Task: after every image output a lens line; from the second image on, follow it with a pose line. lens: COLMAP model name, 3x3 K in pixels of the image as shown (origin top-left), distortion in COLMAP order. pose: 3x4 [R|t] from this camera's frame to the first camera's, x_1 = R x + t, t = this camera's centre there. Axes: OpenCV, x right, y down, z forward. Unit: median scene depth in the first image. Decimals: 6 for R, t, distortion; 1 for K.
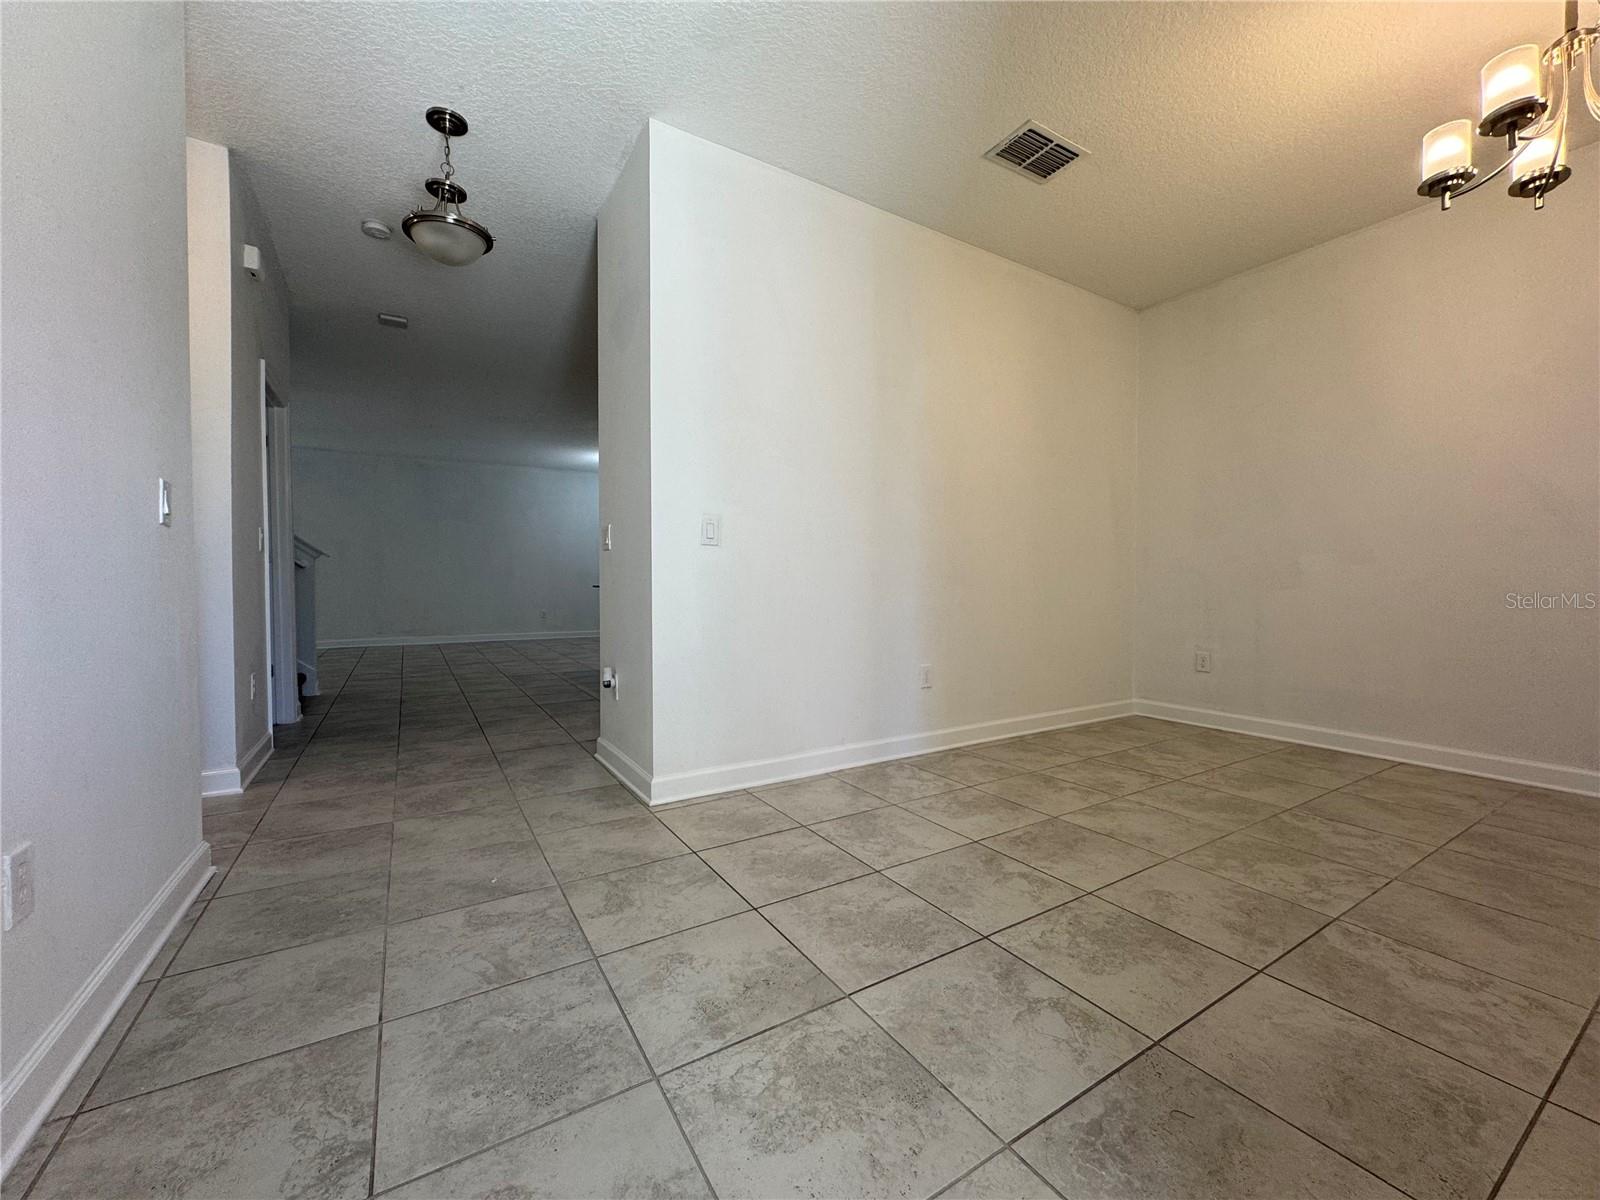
lens RADIAL K [[637.0, 0, 802.1], [0, 637.0, 595.3], [0, 0, 1]] dist [0.000156, -0.000571]
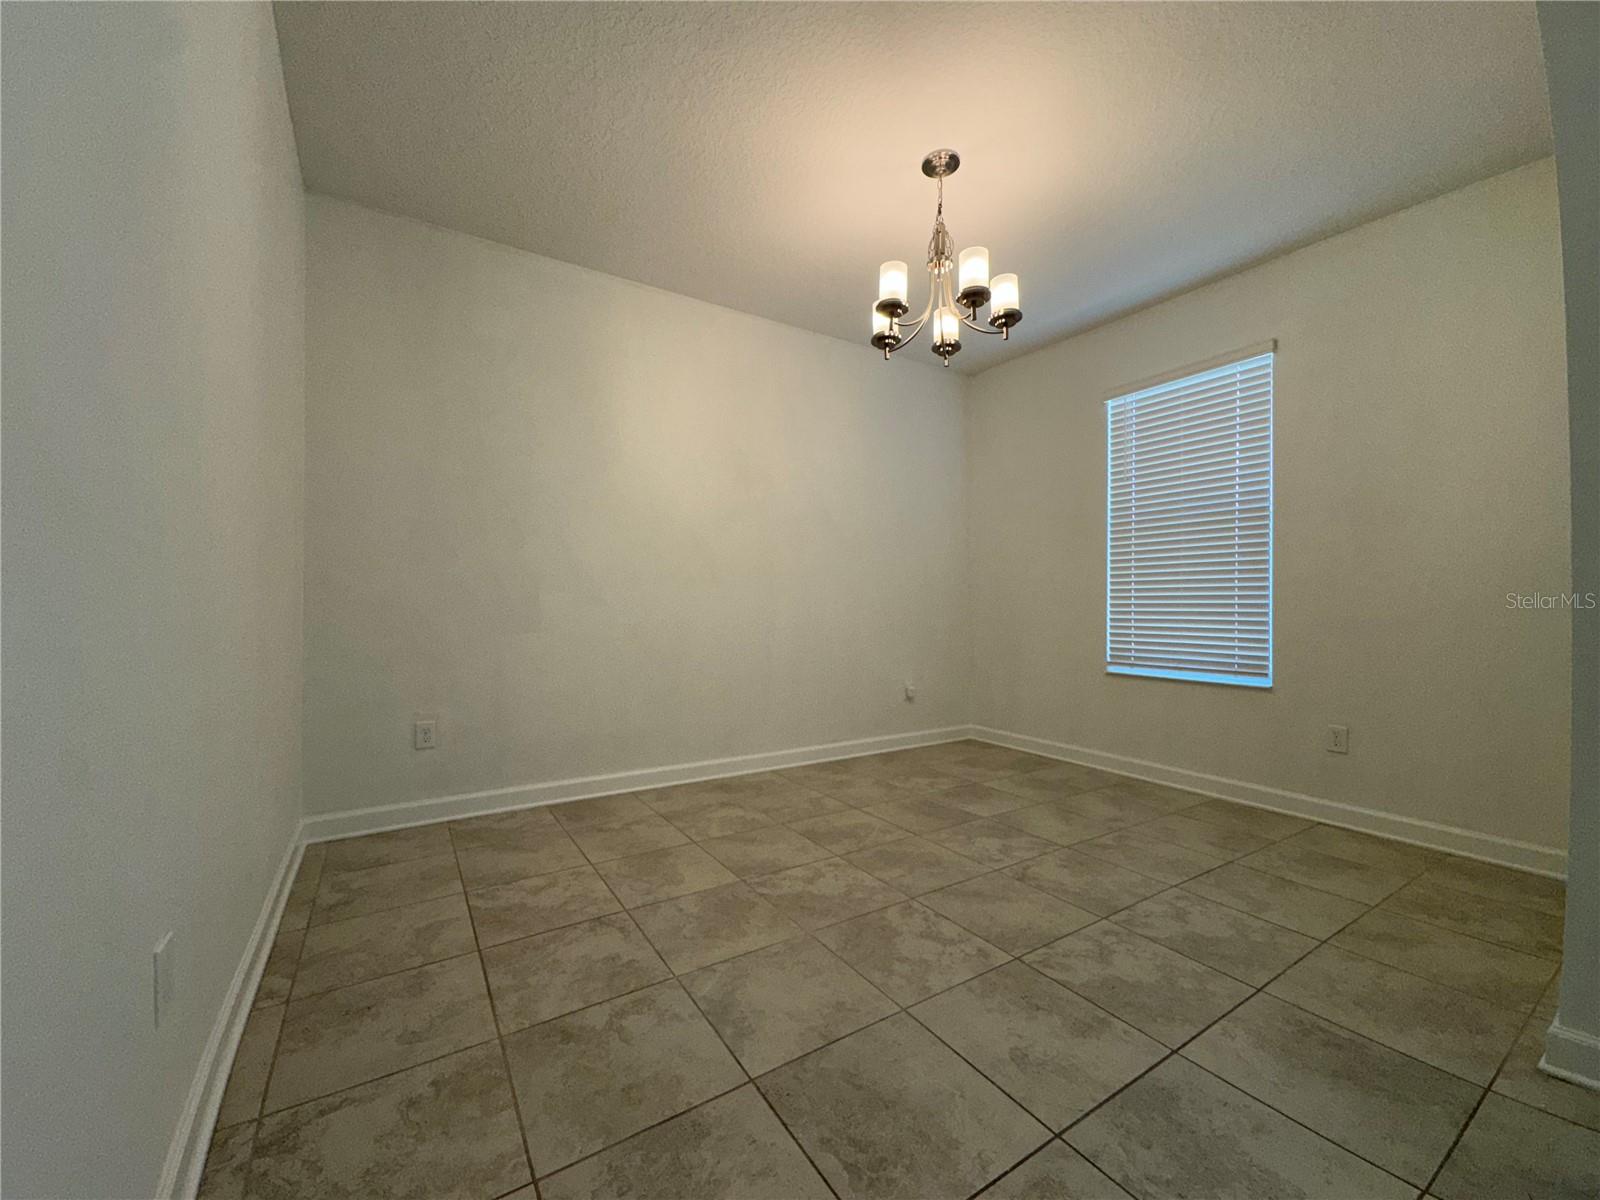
lens RADIAL K [[637.0, 0, 803.0], [0, 637.0, 599.5], [0, 0, 1]] dist [0.000156, -0.000571]
pose [[-0.015666, 0.011701, 0.999809, -0.148891], [0.011035, 0.999873, -0.011529, -0.052574], [-0.999816, 0.010853, -0.015793, 0.973602]]
